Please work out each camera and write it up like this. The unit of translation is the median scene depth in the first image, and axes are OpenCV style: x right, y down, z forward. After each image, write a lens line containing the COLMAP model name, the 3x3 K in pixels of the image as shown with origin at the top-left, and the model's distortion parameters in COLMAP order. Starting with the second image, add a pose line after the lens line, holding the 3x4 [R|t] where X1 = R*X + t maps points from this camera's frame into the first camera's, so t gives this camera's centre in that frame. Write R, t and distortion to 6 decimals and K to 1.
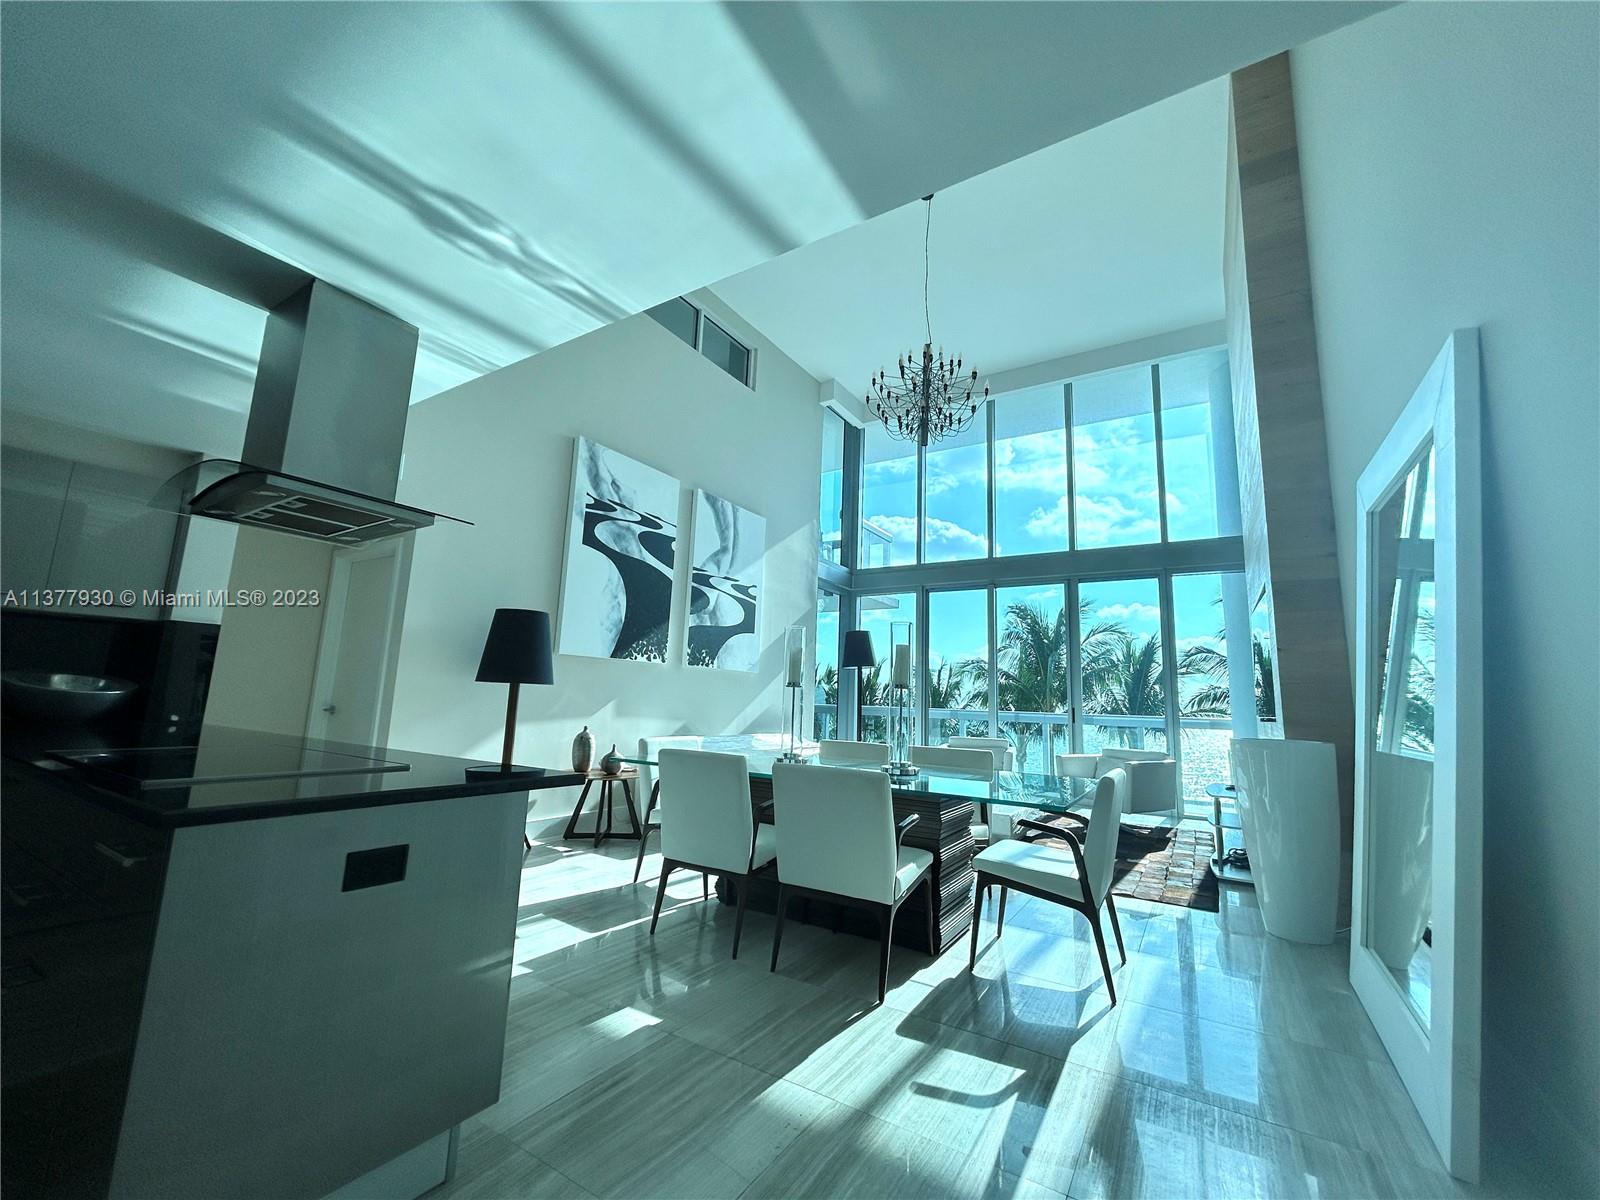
lens RADIAL K [[643.5, 0, 802.8], [0, 643.5, 601.2], [0, 0, 1]] dist [0.000164, 0.000305]
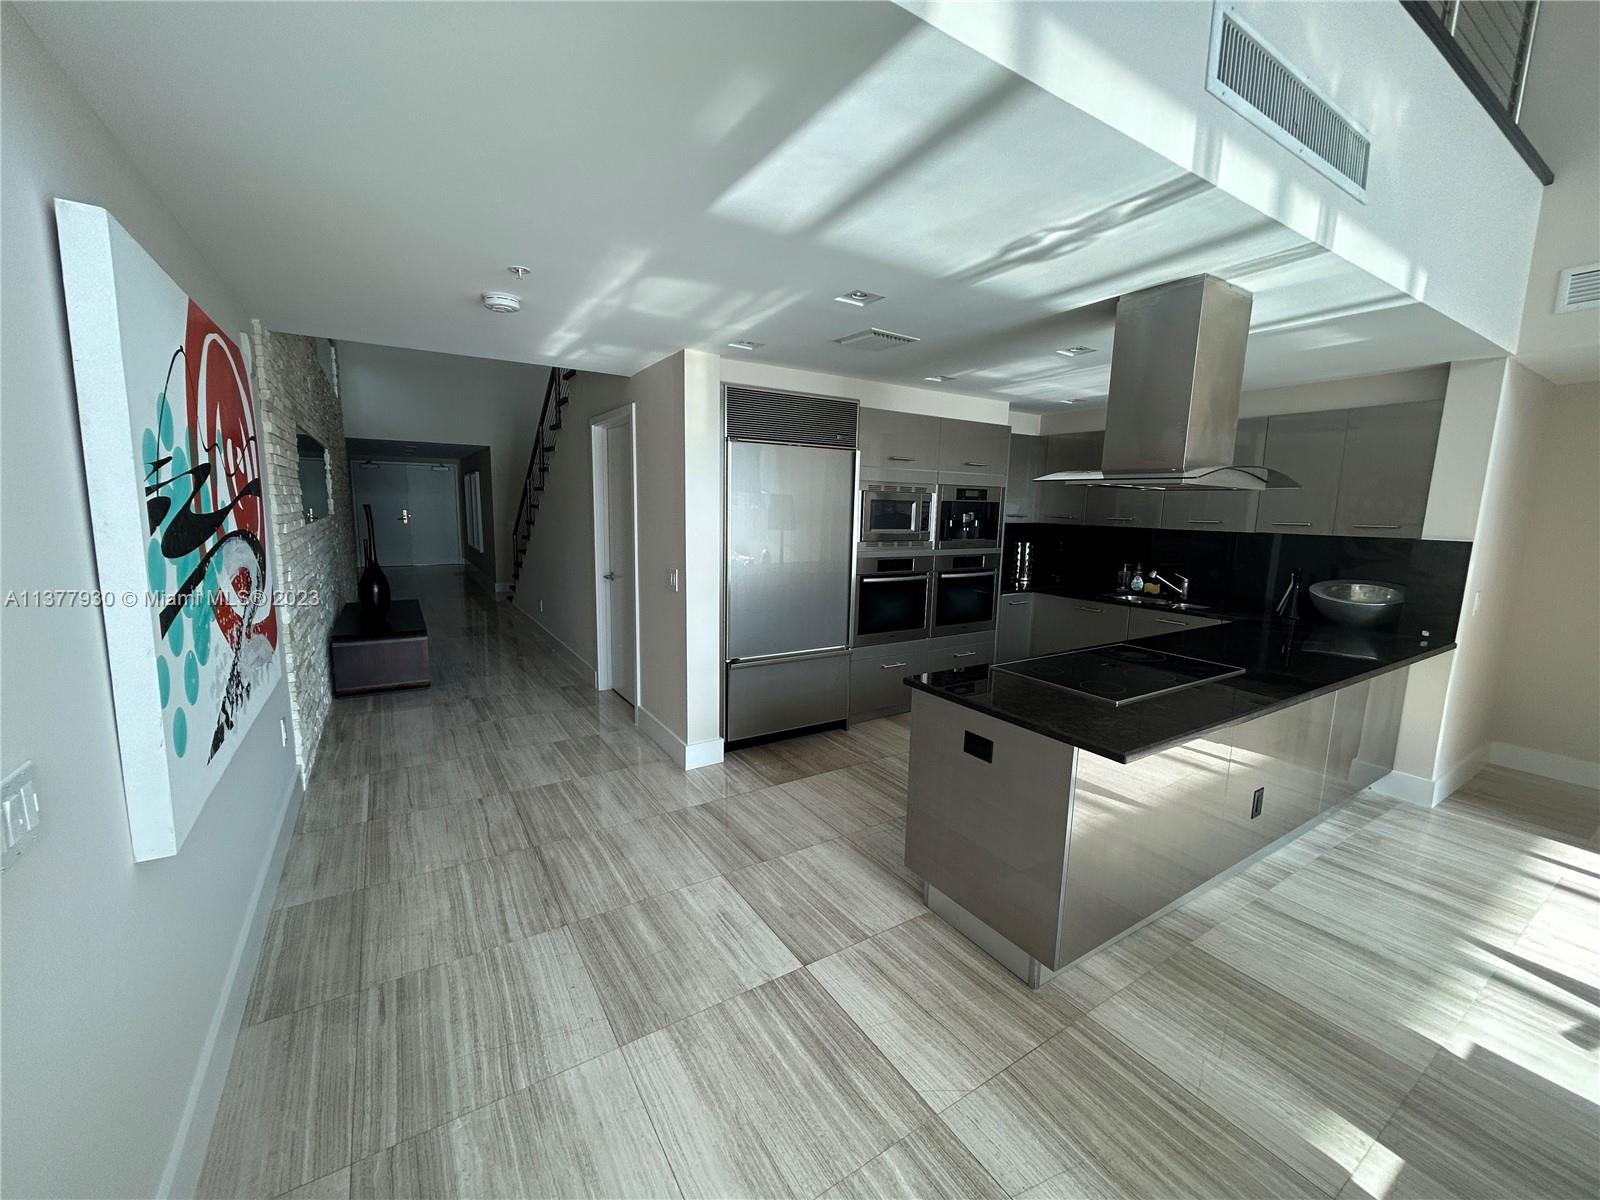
lens RADIAL K [[643.5, 0, 799.9], [0, 643.5, 595.6], [0, 0, 1]] dist [0.000164, 0.000305]
pose [[-0.431099, 0.083710, -0.898413, 0.226409], [0.105933, 0.993497, 0.041738, -0.017277], [0.896064, -0.077179, -0.437163, 0.323058]]
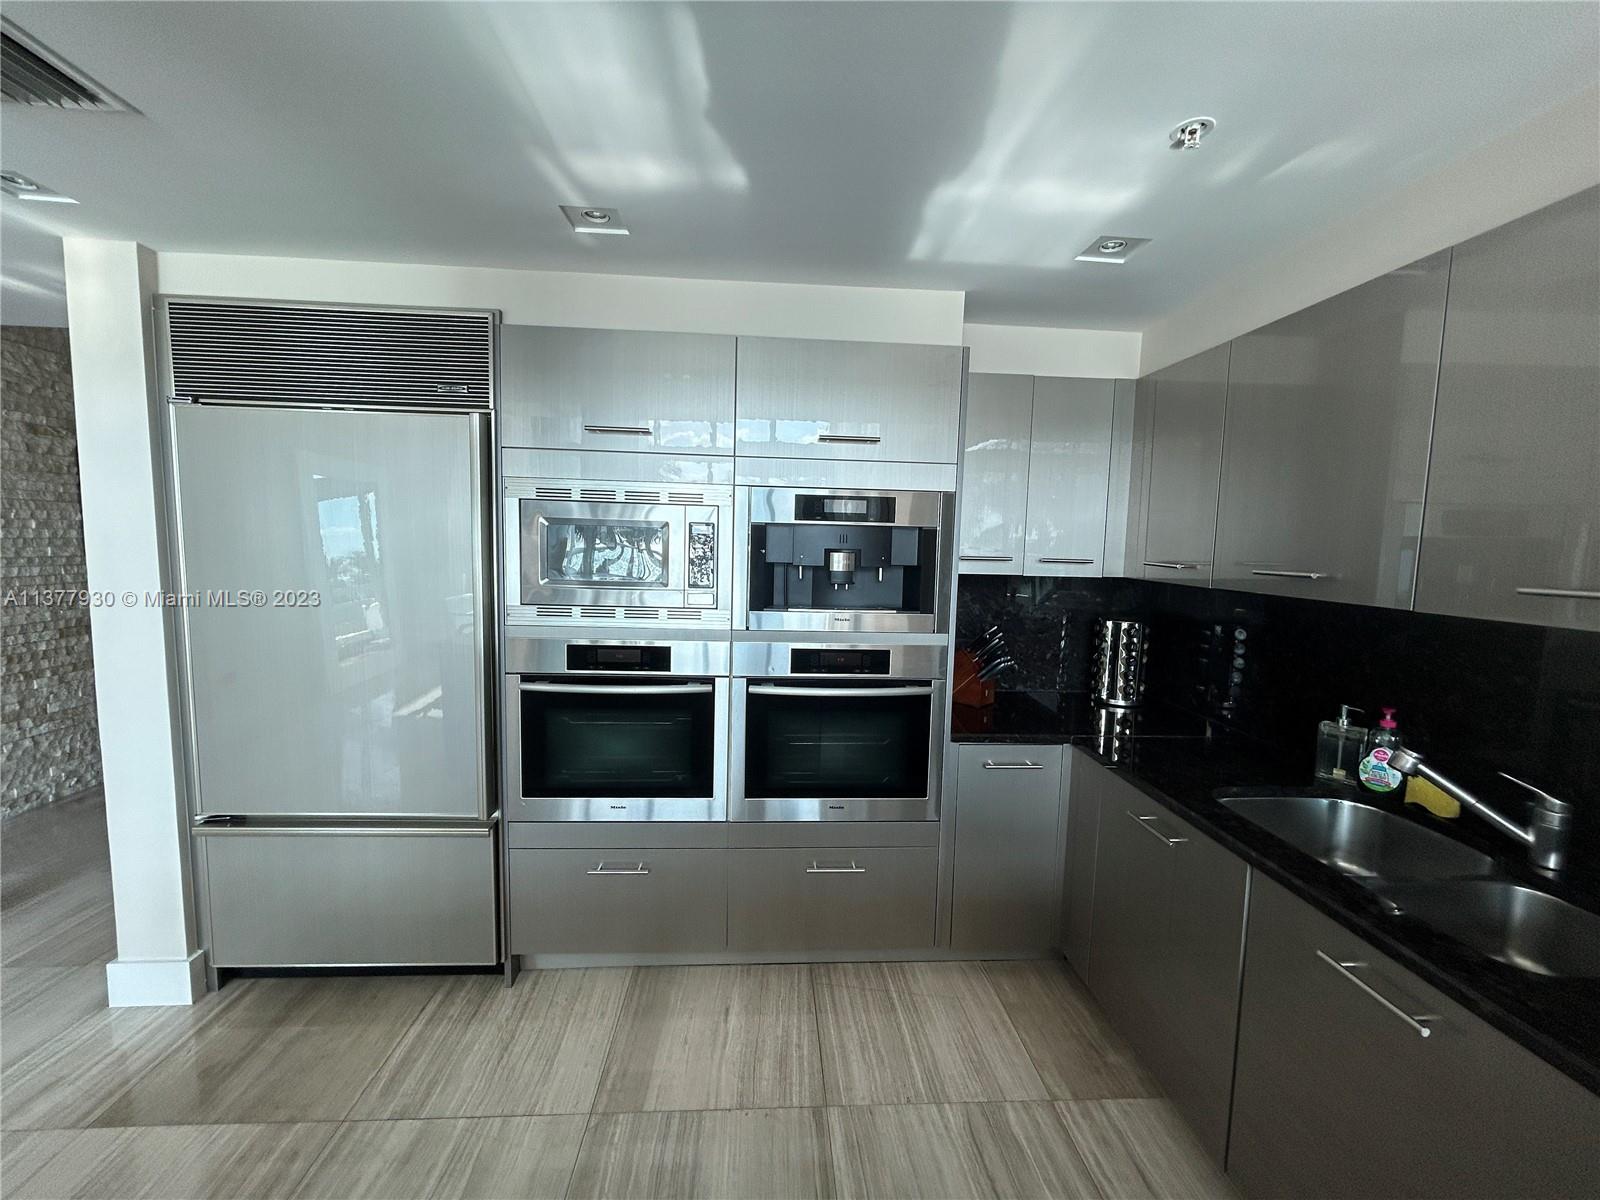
lens RADIAL K [[643.5, 0, 802.3], [0, 643.5, 602.3], [0, 0, 1]] dist [0.000164, 0.000305]
pose [[-0.816364, -0.003102, -0.577529, -0.407879], [0.036391, 0.997722, -0.056799, -0.016088], [0.576389, -0.067386, -0.814392, 0.448770]]
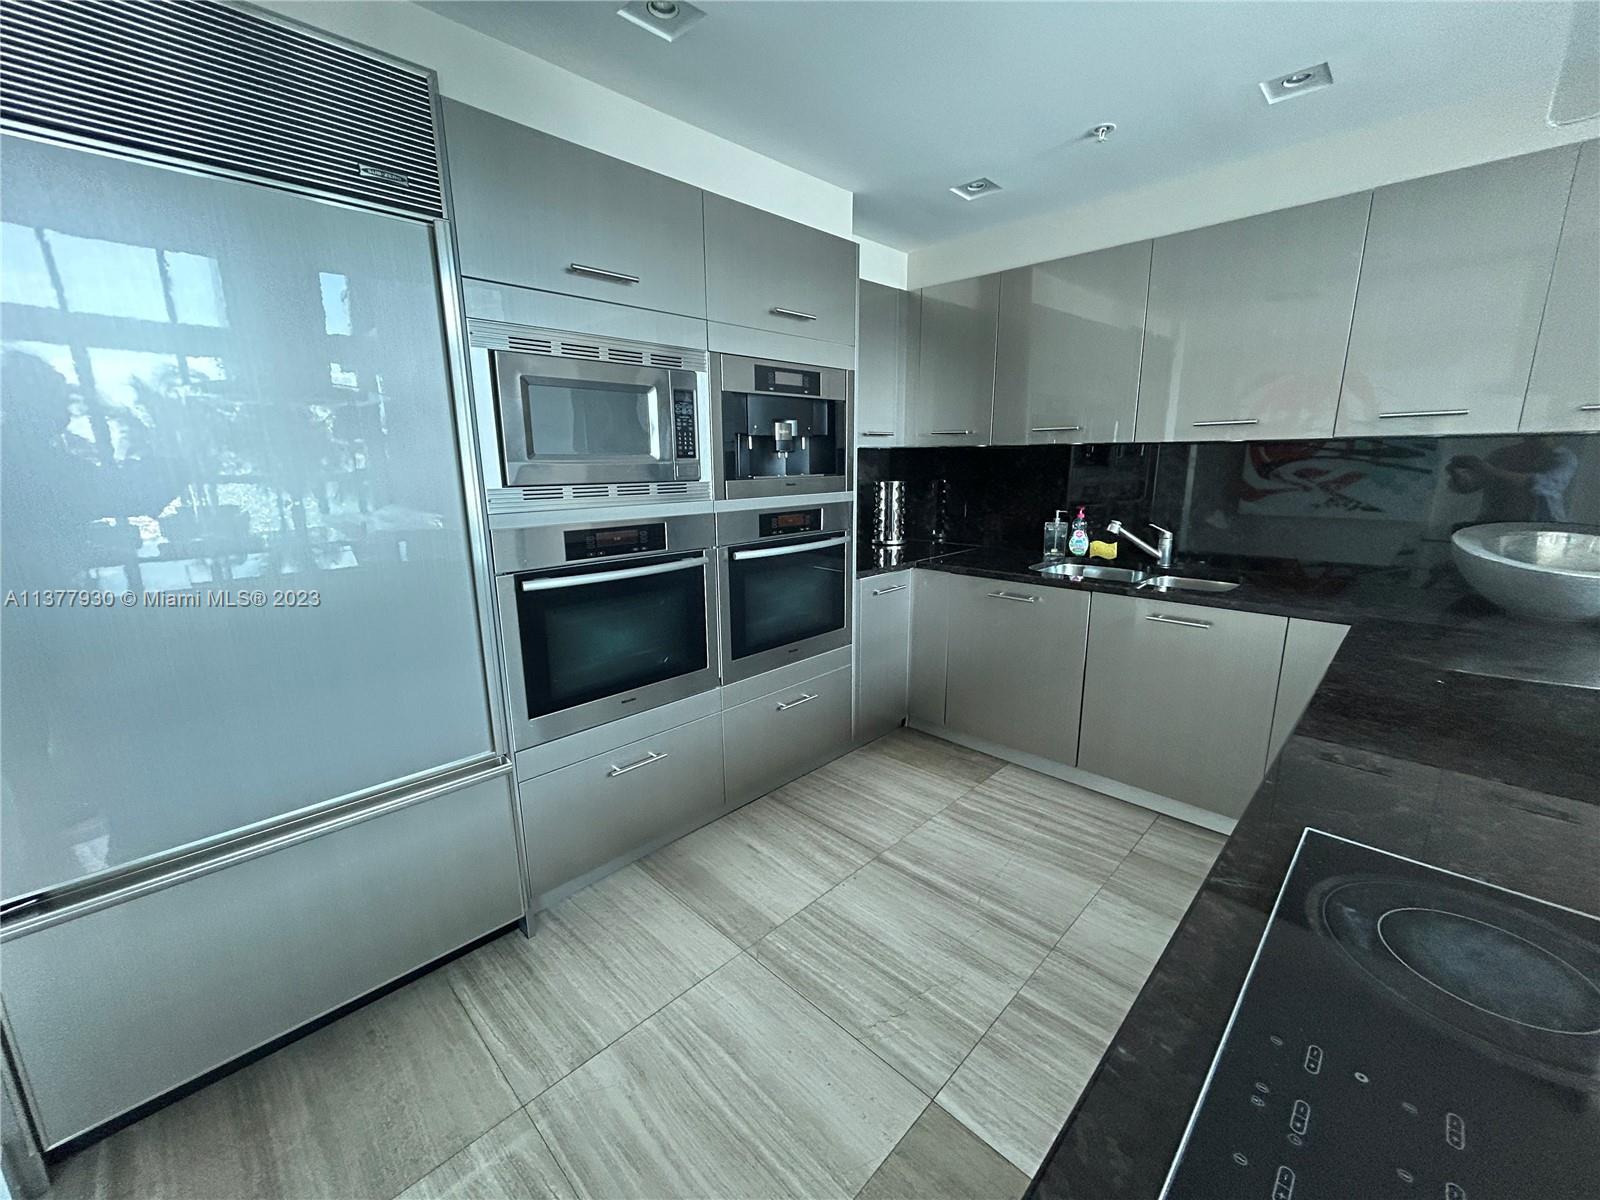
lens RADIAL K [[643.5, 0, 803.3], [0, 643.5, 599.3], [0, 0, 1]] dist [0.000164, 0.000305]
pose [[-0.219048, 0.178386, -0.959269, -0.229211], [0.155065, 0.977015, 0.146277, -0.013337], [0.963313, -0.116708, -0.241675, 0.257226]]
